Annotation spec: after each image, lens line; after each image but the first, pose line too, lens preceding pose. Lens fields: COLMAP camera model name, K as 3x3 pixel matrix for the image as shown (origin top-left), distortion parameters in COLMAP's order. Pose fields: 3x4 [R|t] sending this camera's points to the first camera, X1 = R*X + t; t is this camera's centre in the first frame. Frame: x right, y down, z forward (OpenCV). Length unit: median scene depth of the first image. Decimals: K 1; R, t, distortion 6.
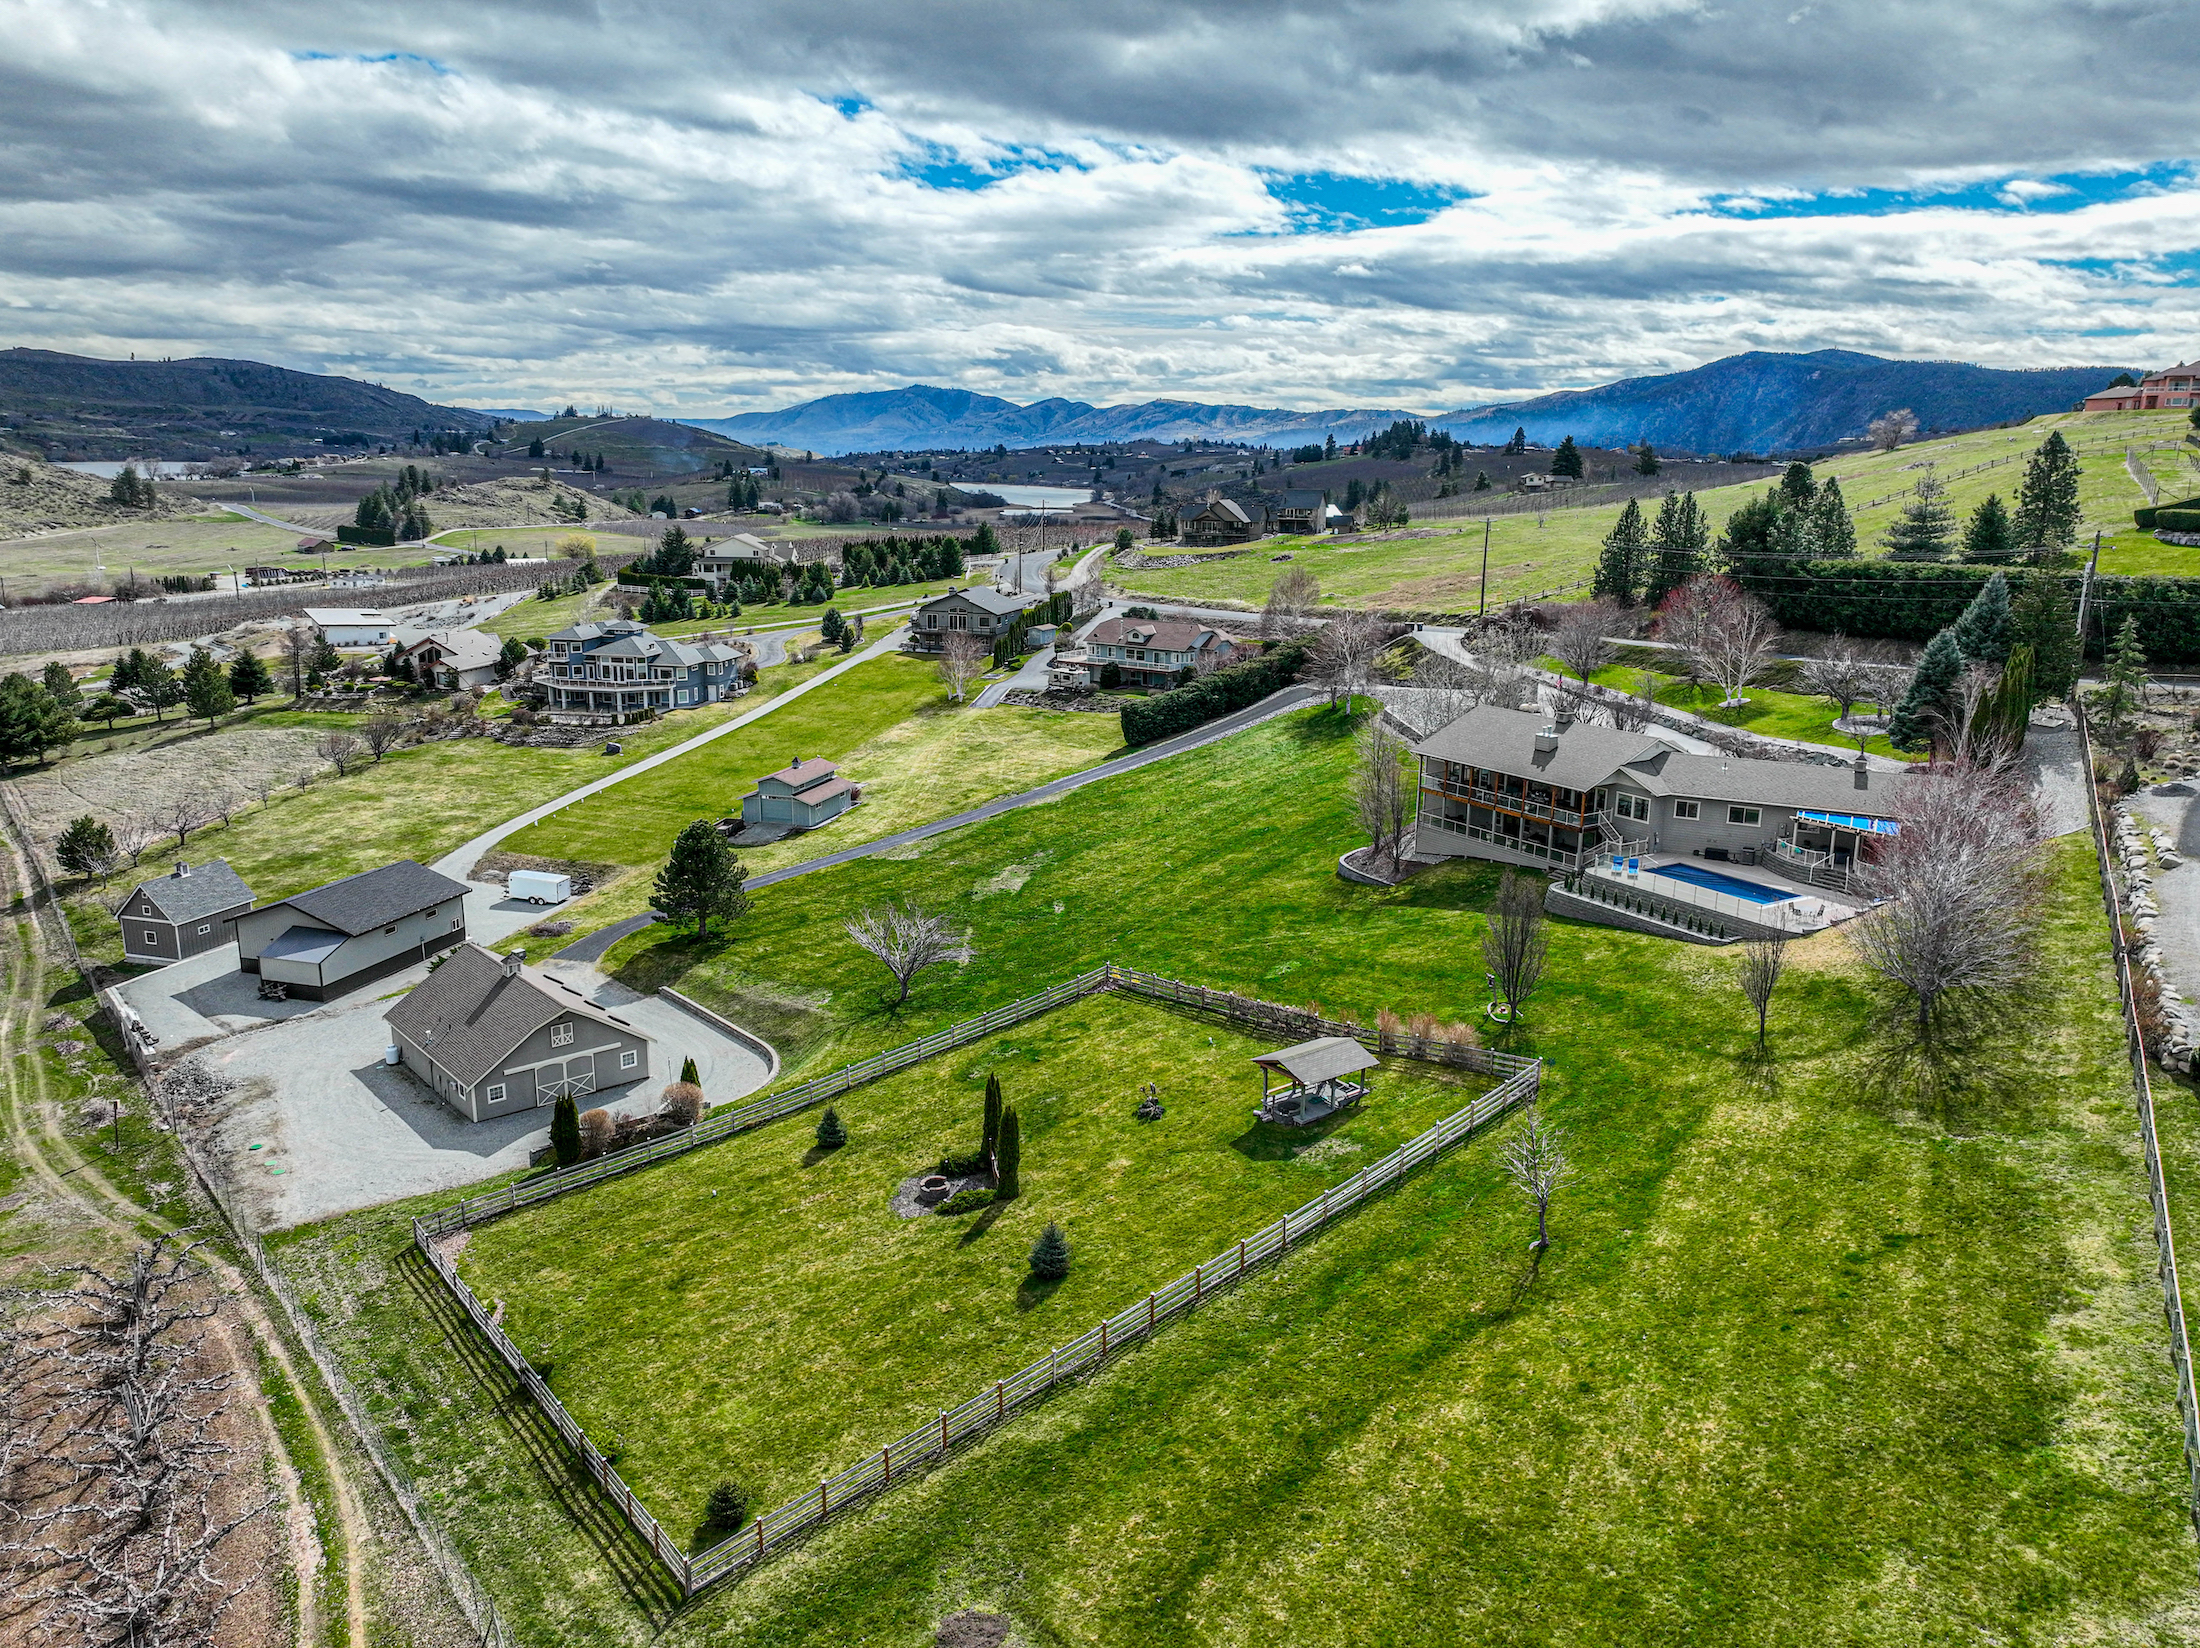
lens RADIAL K [[1563.9, 0, 1106.2], [0, 1563.9, 833.2], [0, 0, 1]] dist [0.006568, 0.004893]
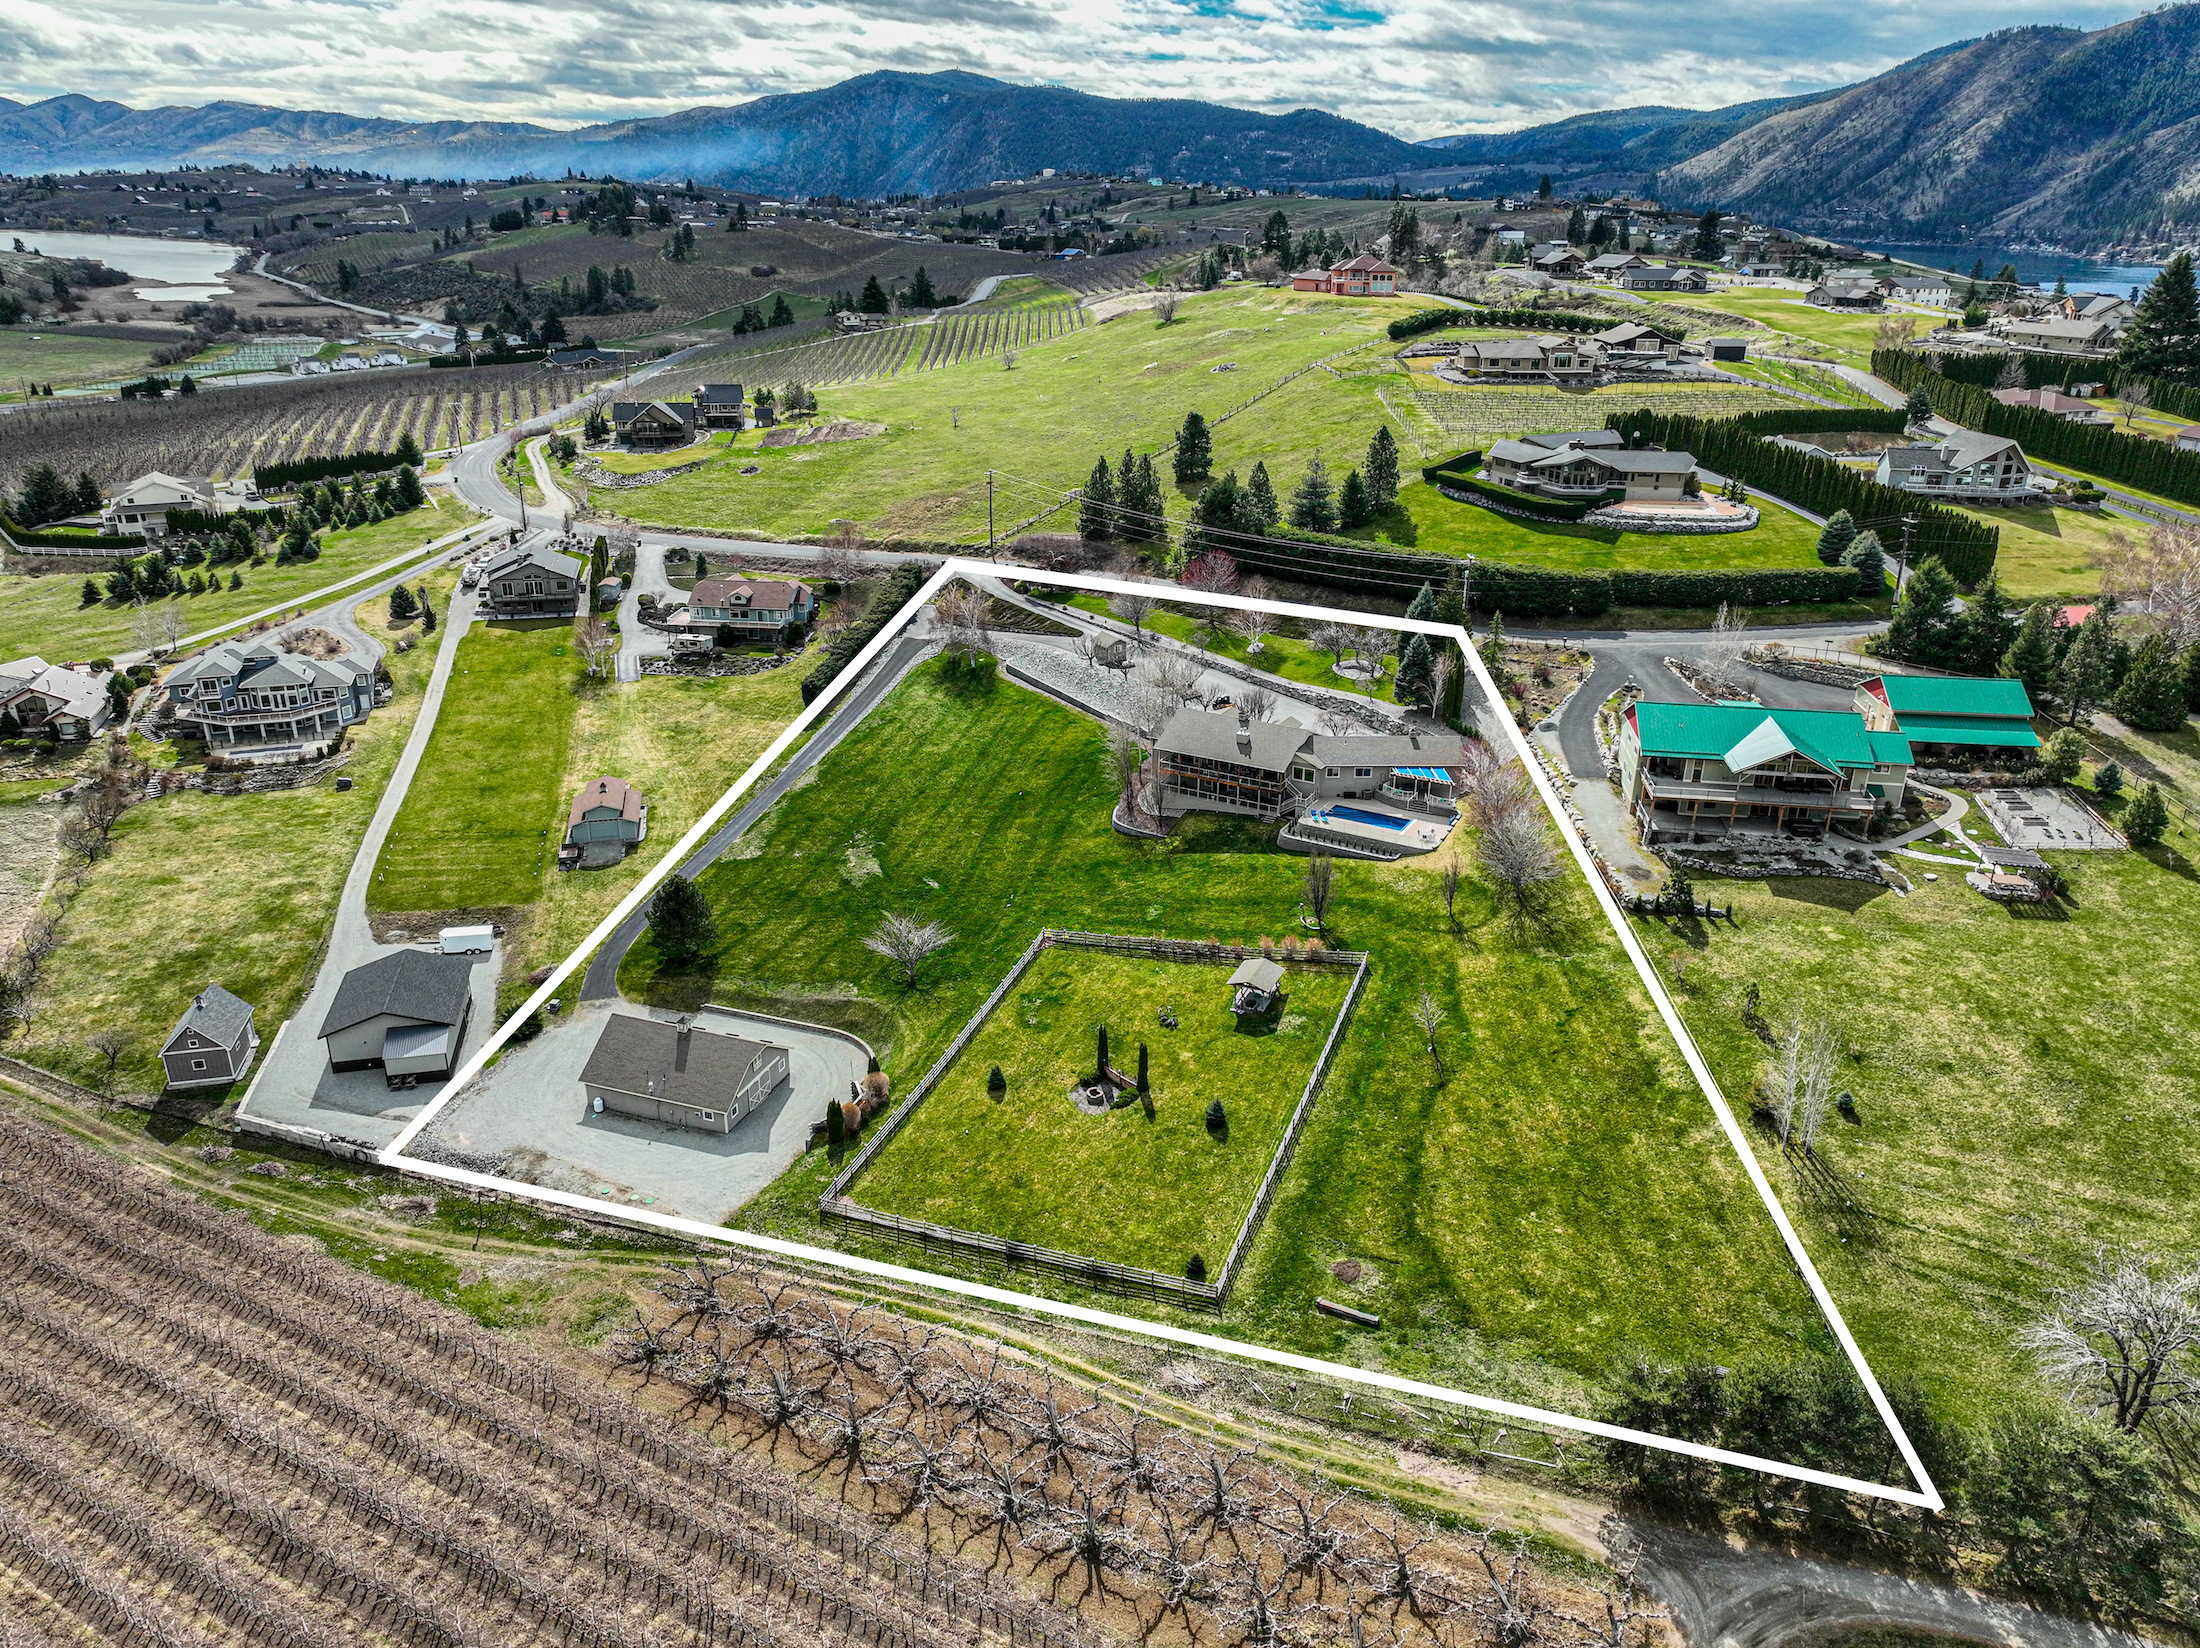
lens RADIAL K [[1624.6, 0, 1100.0], [0, 1624.6, 824.0], [0, 0, 1]] dist [0.018110, 0.004823]
pose [[0.864882, -0.190154, 0.464565, -0.616377], [0.110982, 0.975007, 0.192470, -0.293369], [-0.489553, -0.114905, 0.864369, -0.390408]]
